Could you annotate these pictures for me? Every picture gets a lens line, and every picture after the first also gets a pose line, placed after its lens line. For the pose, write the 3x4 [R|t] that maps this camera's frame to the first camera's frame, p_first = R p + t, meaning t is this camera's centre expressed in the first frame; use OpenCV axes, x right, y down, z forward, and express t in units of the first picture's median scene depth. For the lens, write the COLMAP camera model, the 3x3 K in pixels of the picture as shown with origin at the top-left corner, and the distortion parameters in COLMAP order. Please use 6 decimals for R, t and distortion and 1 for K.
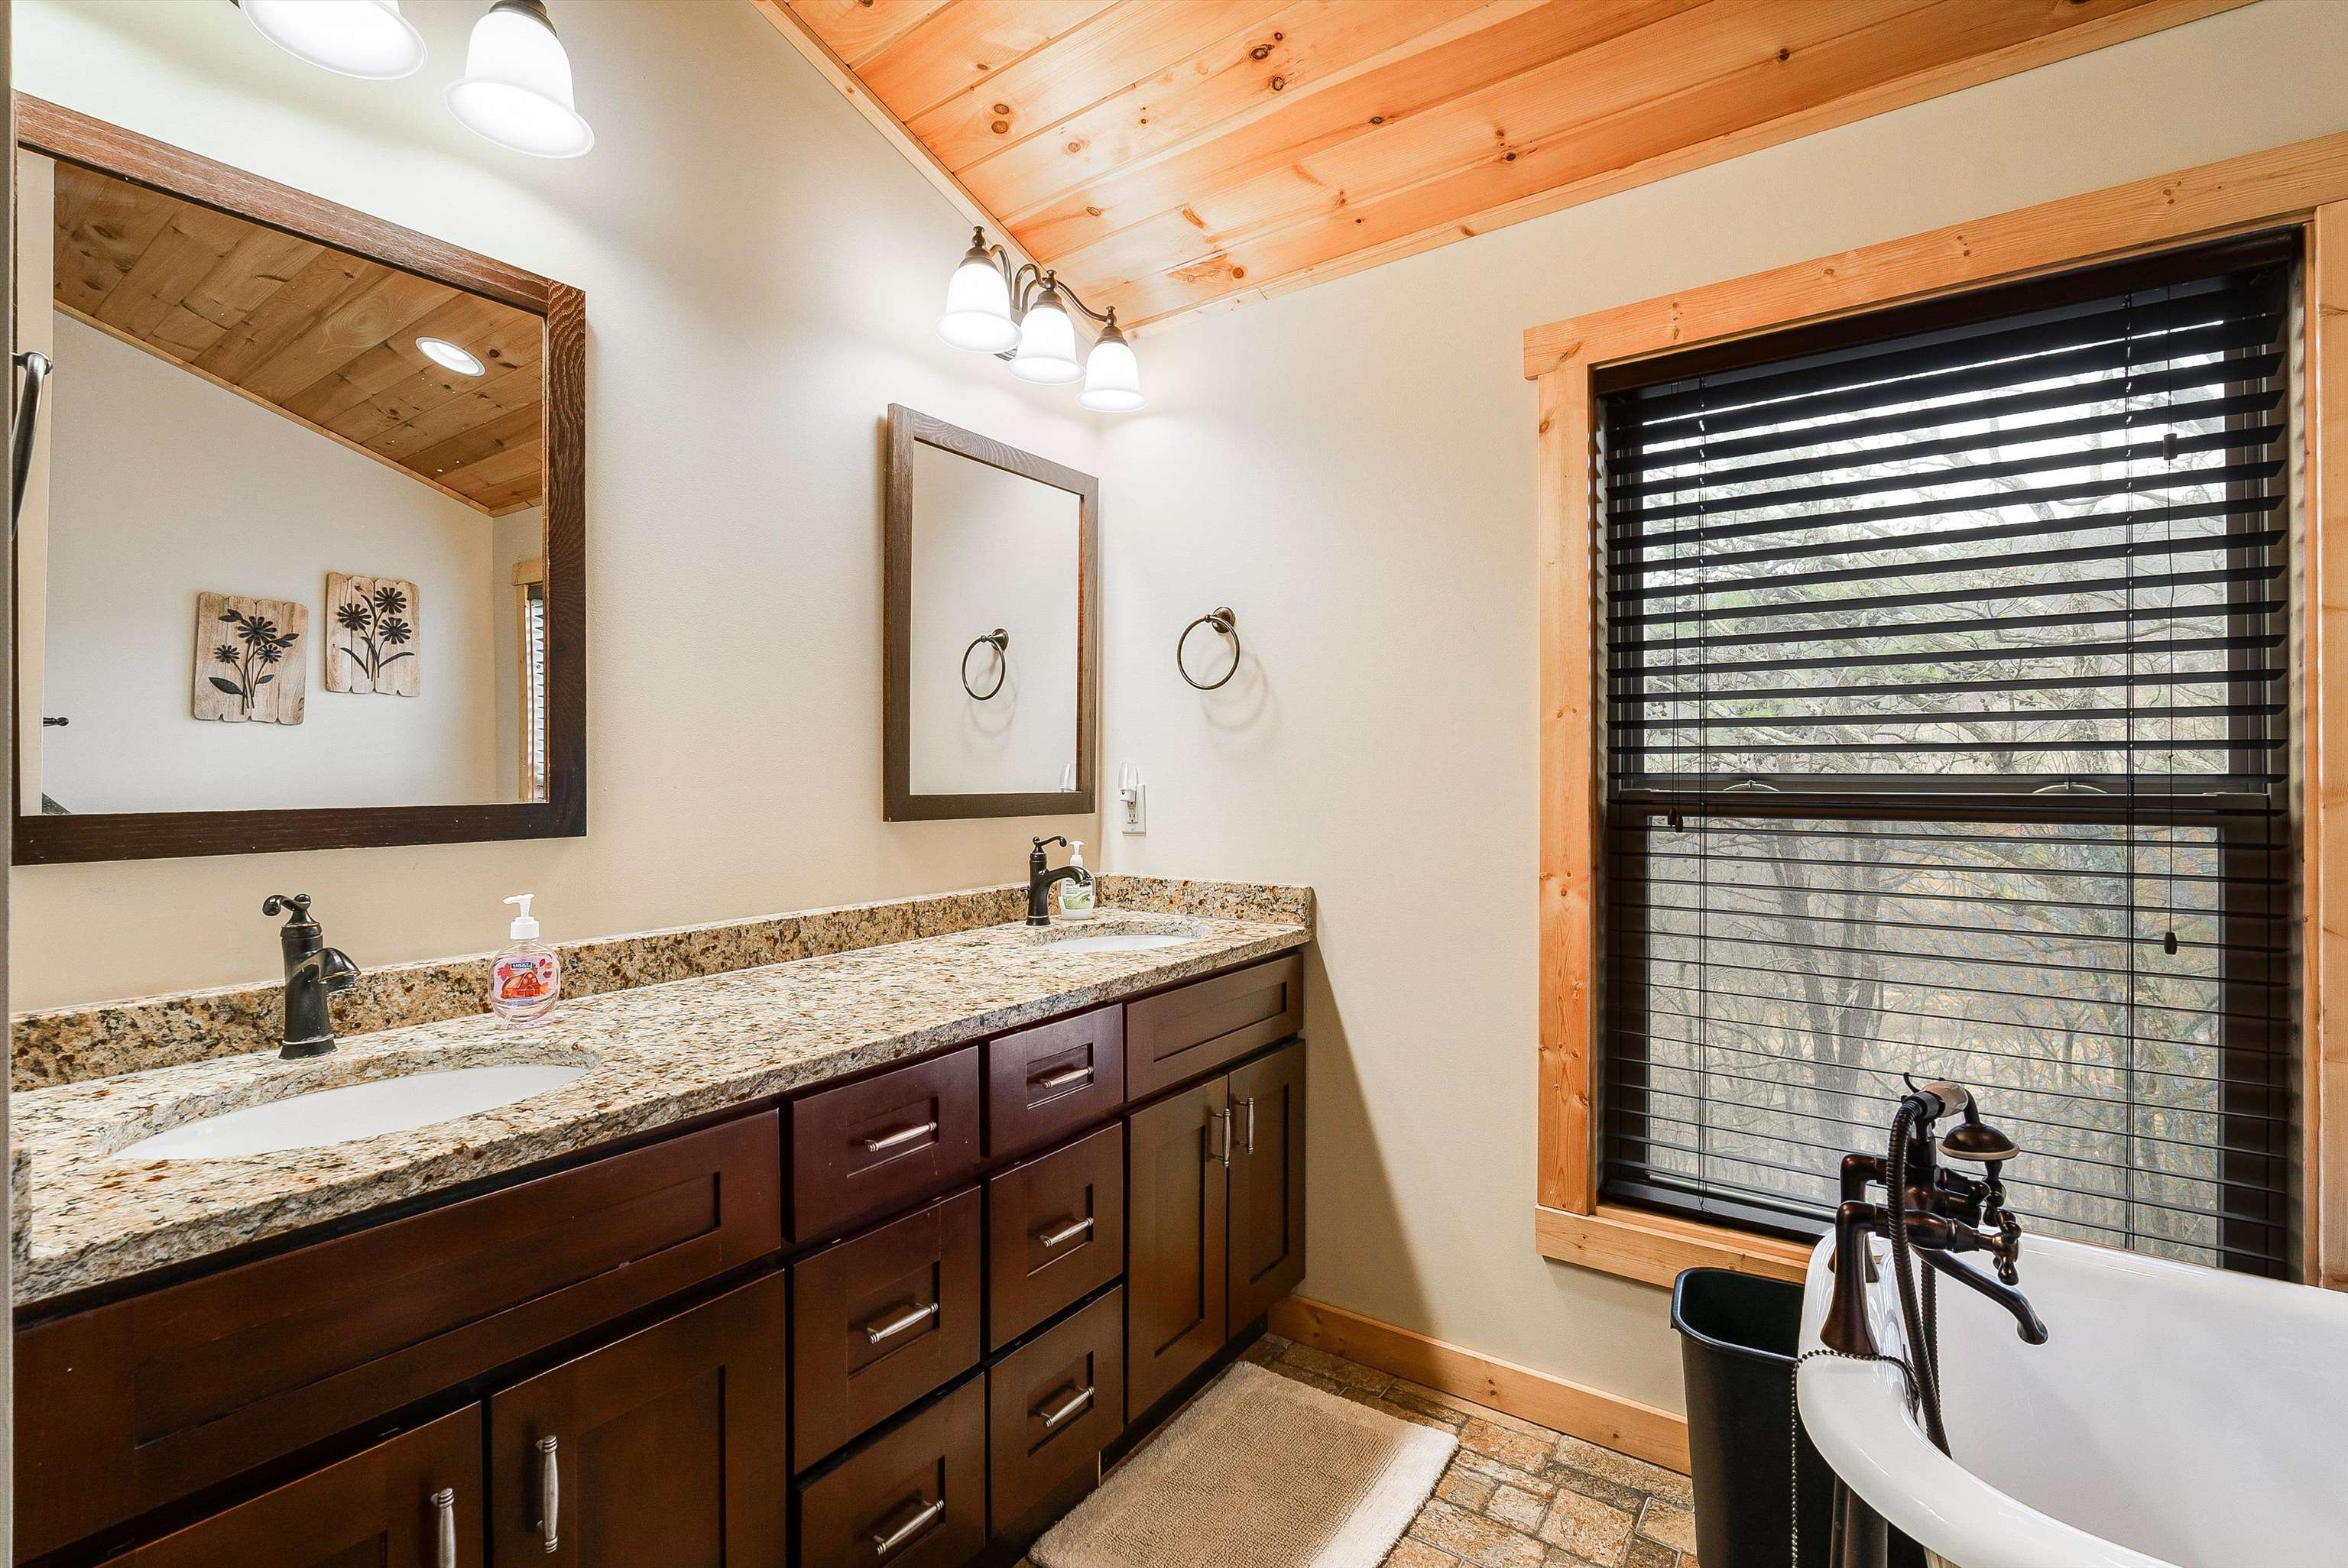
lens RADIAL K [[1084.8, 0, 1174.0], [0, 1084.8, 784.0], [0, 0, 1]] dist [-0.000300, 0.000400]
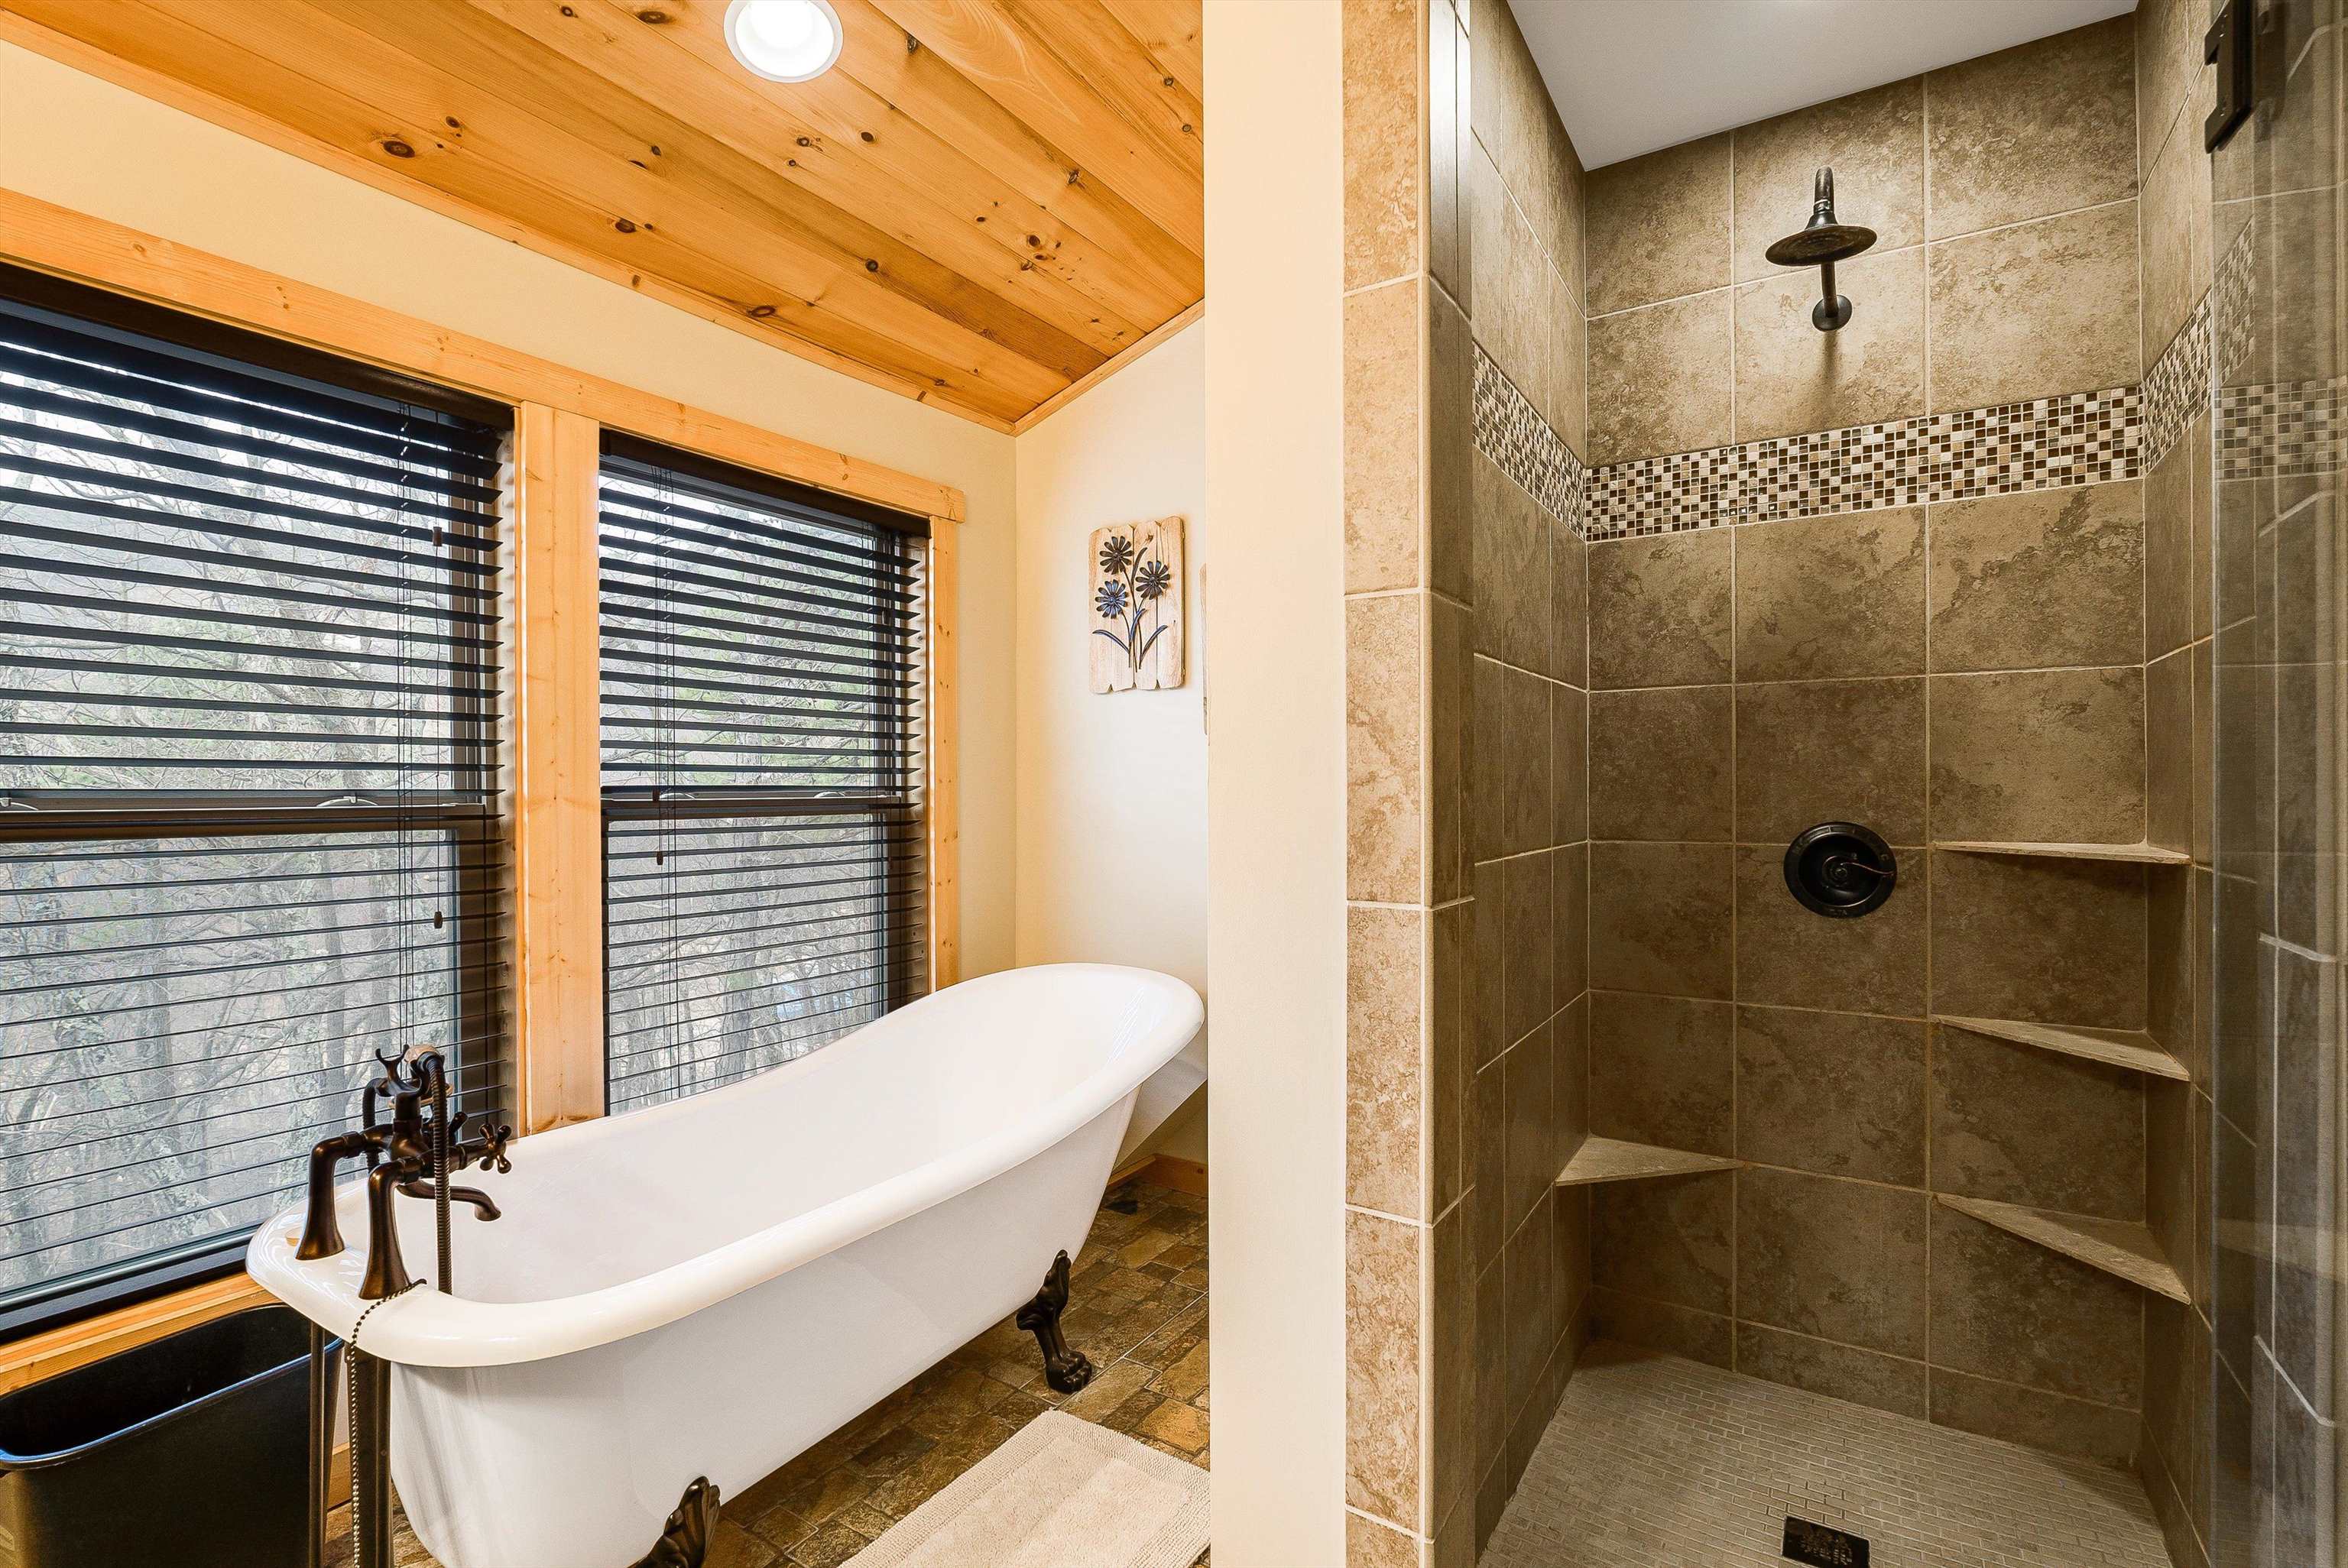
lens RADIAL K [[1019.1, 0, 1174.0], [0, 1019.1, 784.0], [0, 0, 1]] dist [-0.002291, -0.000289]
pose [[-0.031343, 0.004732, 0.999497, -0.267797], [0.009028, 0.999949, -0.004451, -0.001886], [-0.999468, 0.008884, -0.031384, 0.135303]]
